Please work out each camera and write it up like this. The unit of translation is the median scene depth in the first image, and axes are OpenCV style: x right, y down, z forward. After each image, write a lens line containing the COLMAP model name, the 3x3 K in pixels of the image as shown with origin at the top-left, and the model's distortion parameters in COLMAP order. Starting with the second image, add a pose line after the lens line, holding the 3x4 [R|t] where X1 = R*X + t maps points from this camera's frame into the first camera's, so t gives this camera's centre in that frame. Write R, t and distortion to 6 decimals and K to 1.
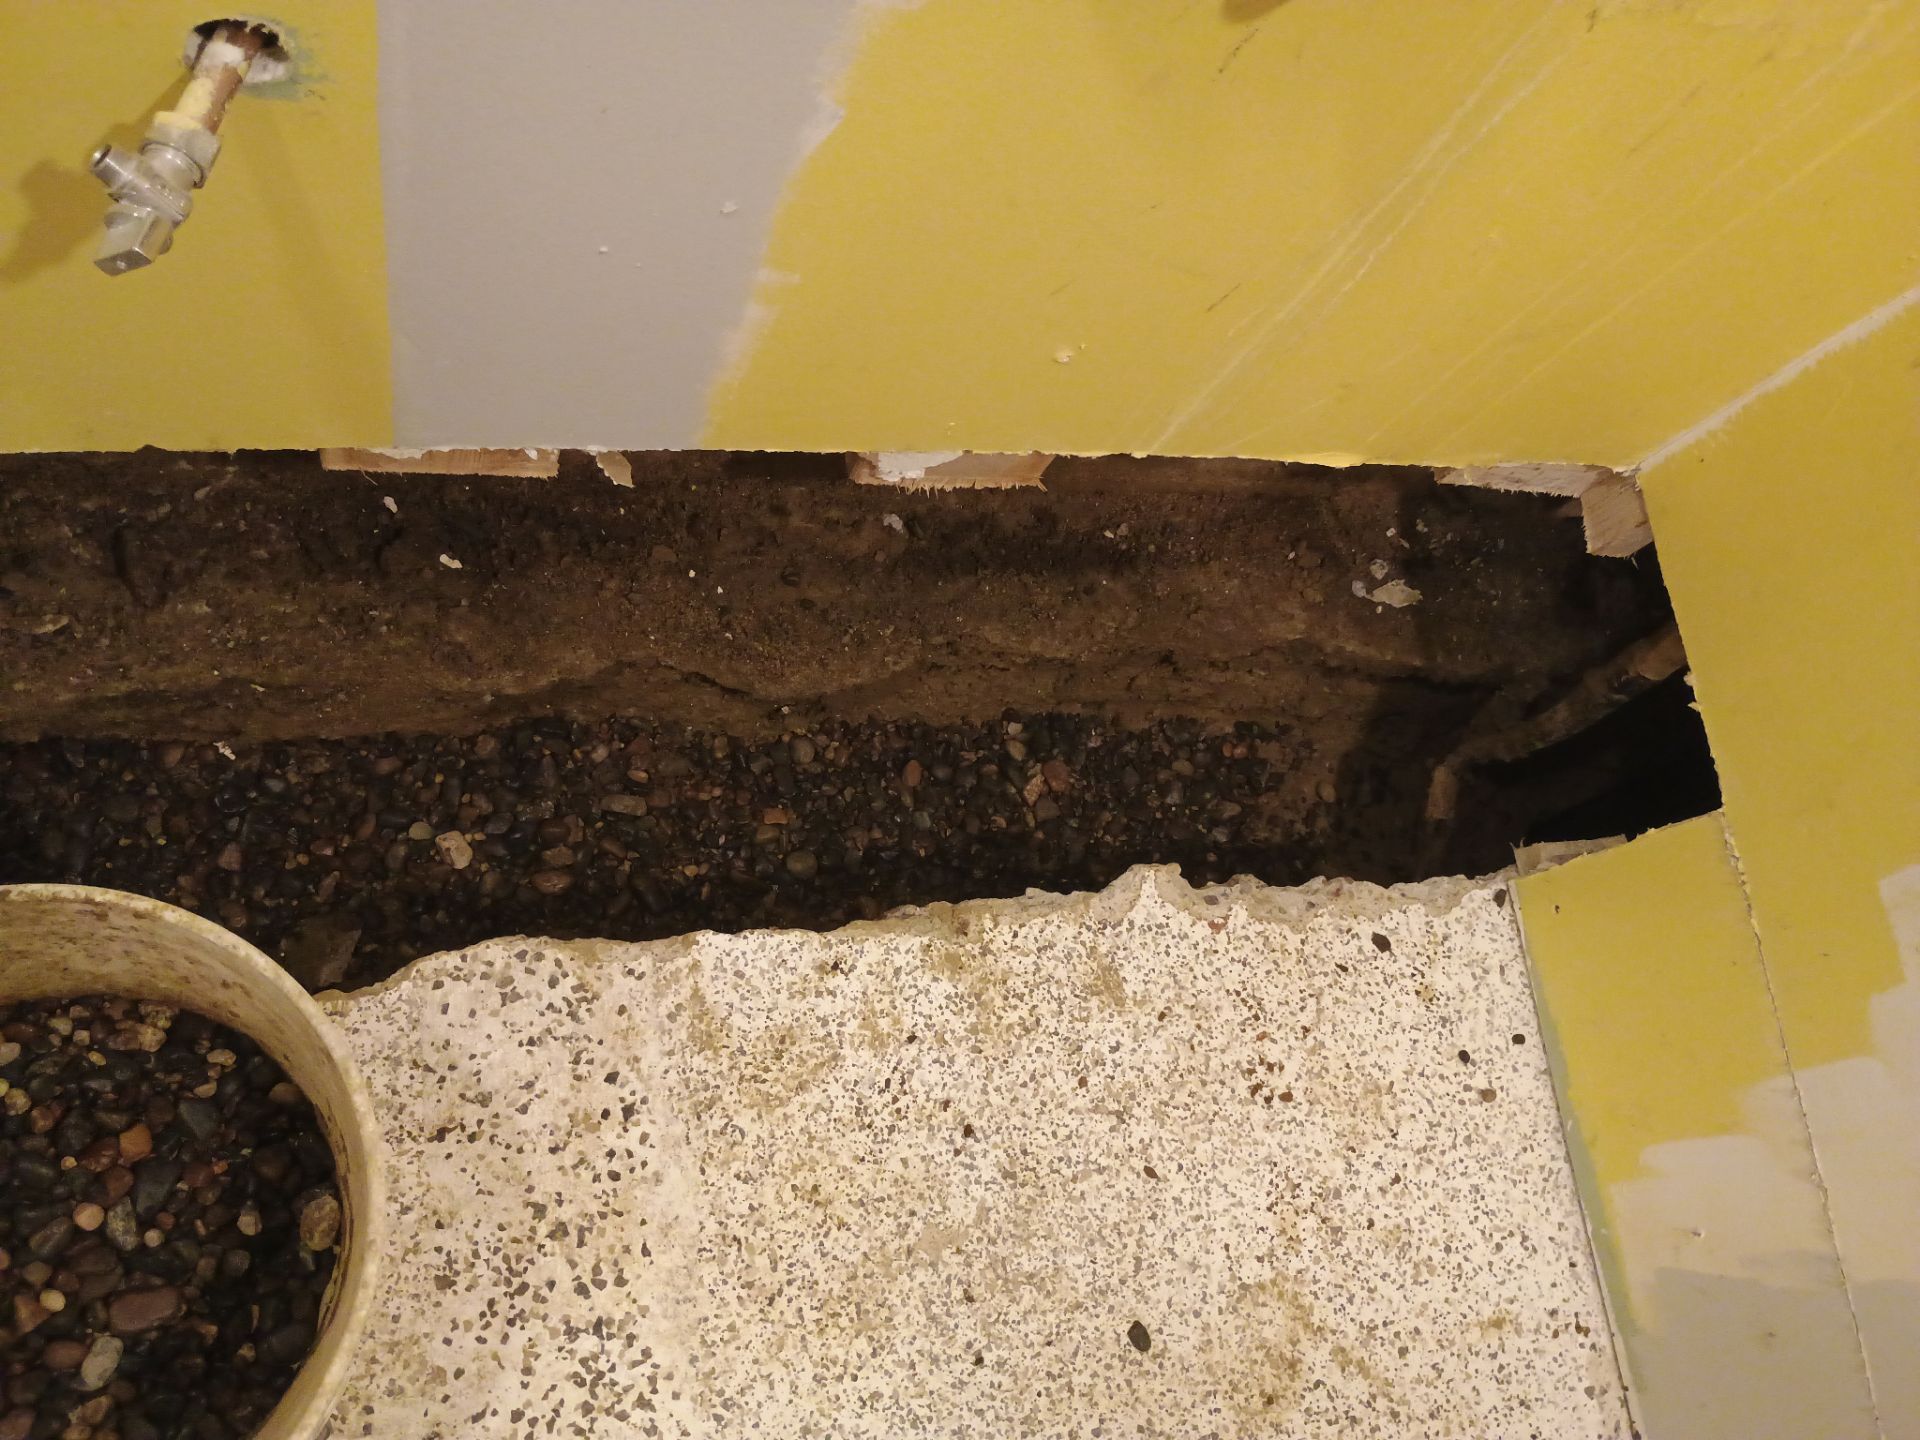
lens RADIAL K [[1647.9, 0, 960.9], [0, 1647.9, 715.3], [0, 0, 1]] dist [0.061999, -0.079969]
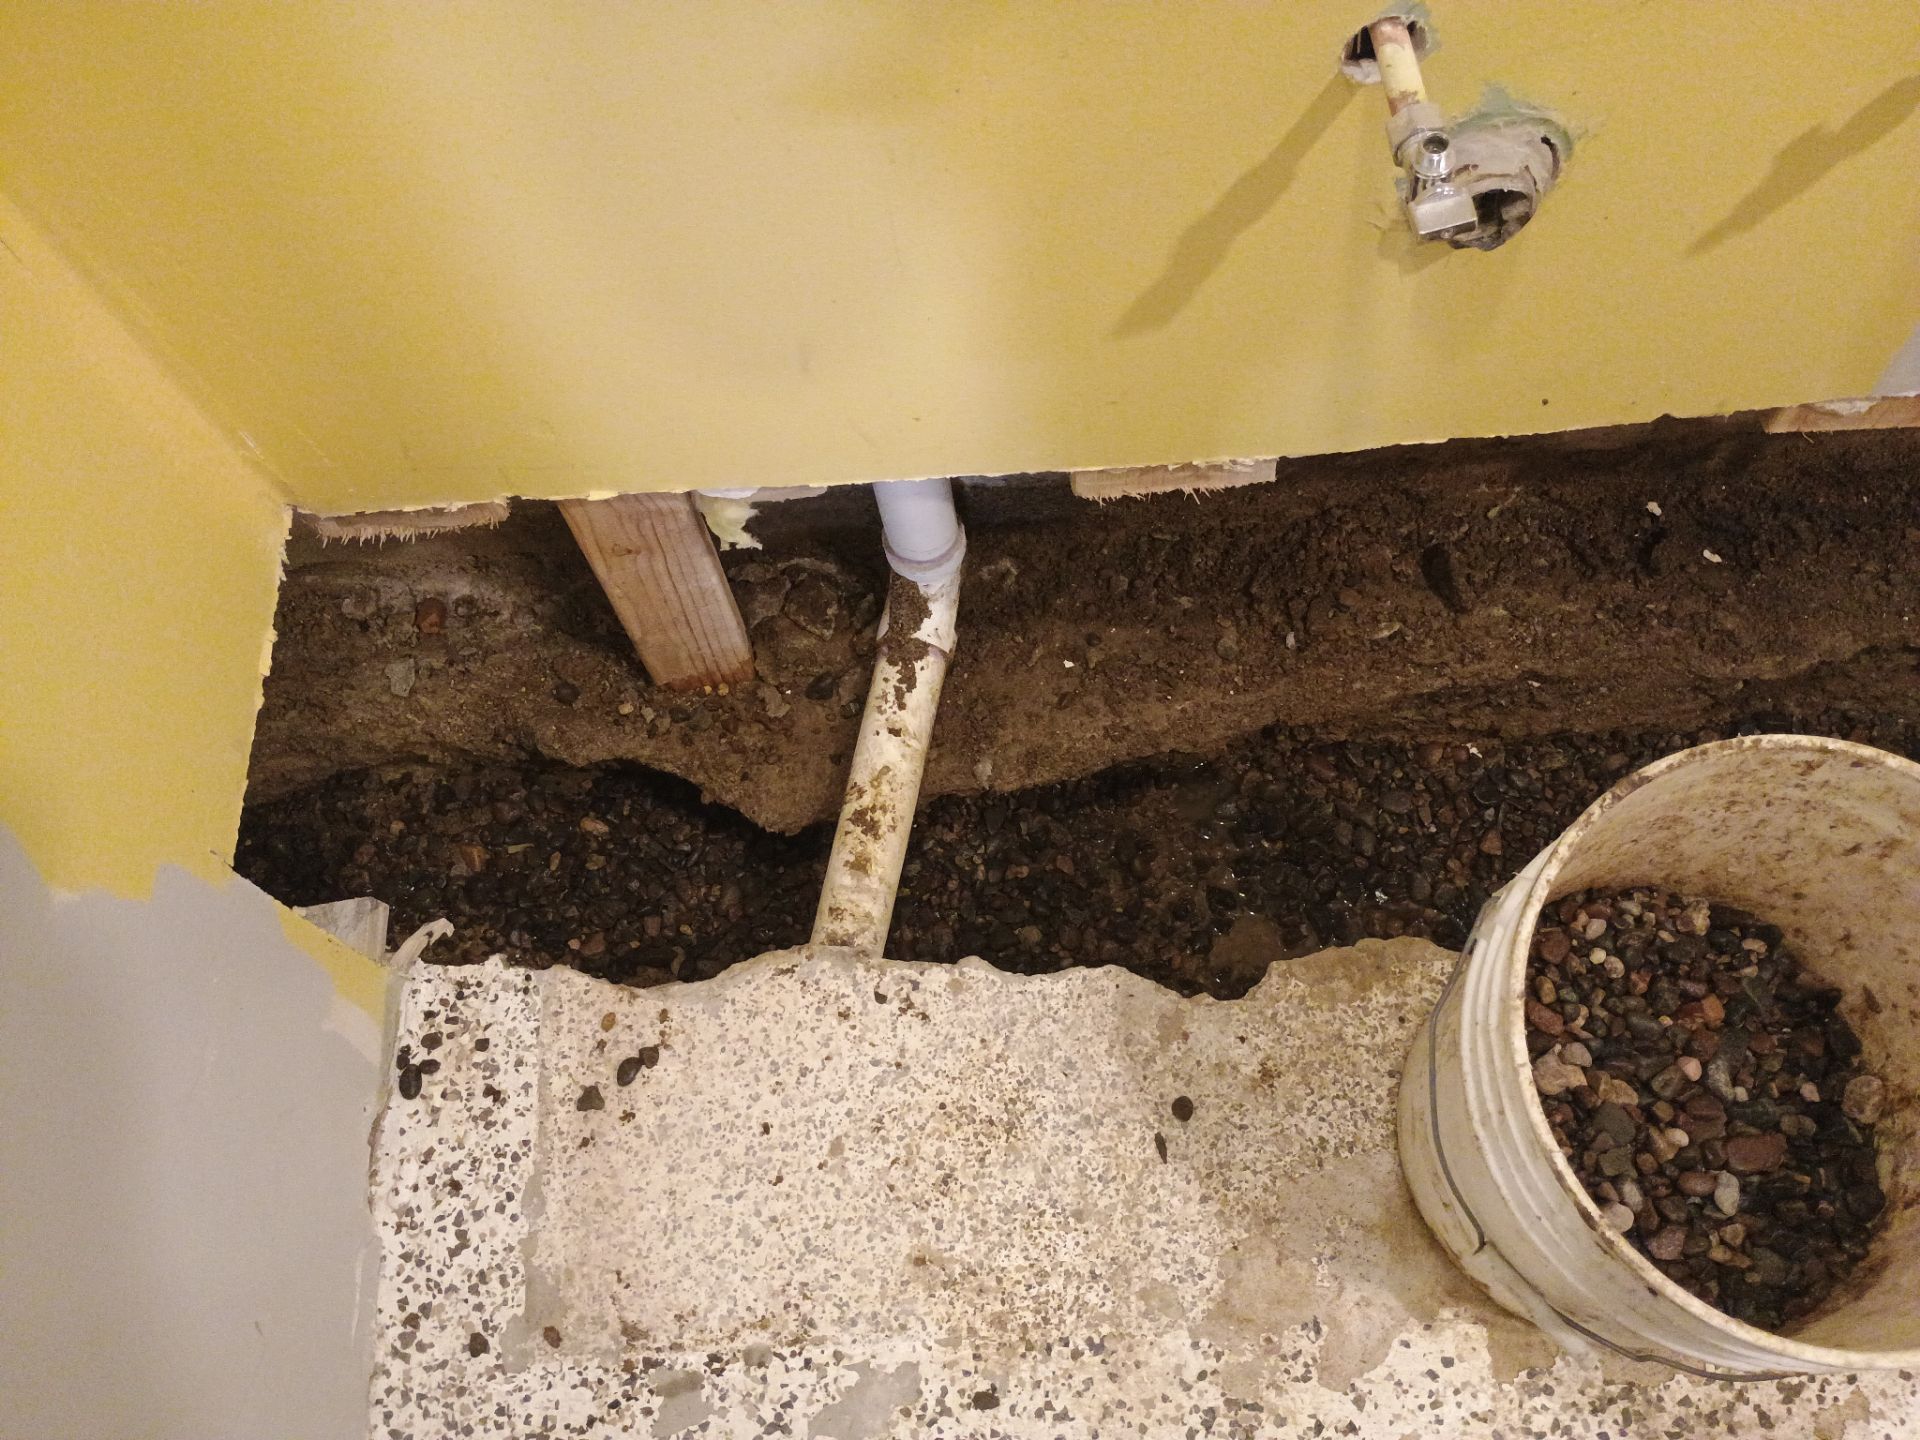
lens RADIAL K [[1647.9, 0, 962.7], [0, 1647.9, 721.6], [0, 0, 1]] dist [0.061999, -0.079969]
pose [[0.922373, -0.057548, -0.381990, -0.371740], [0.023107, 0.995290, -0.094147, 0.110919], [0.385609, 0.078012, 0.919358, -0.183599]]
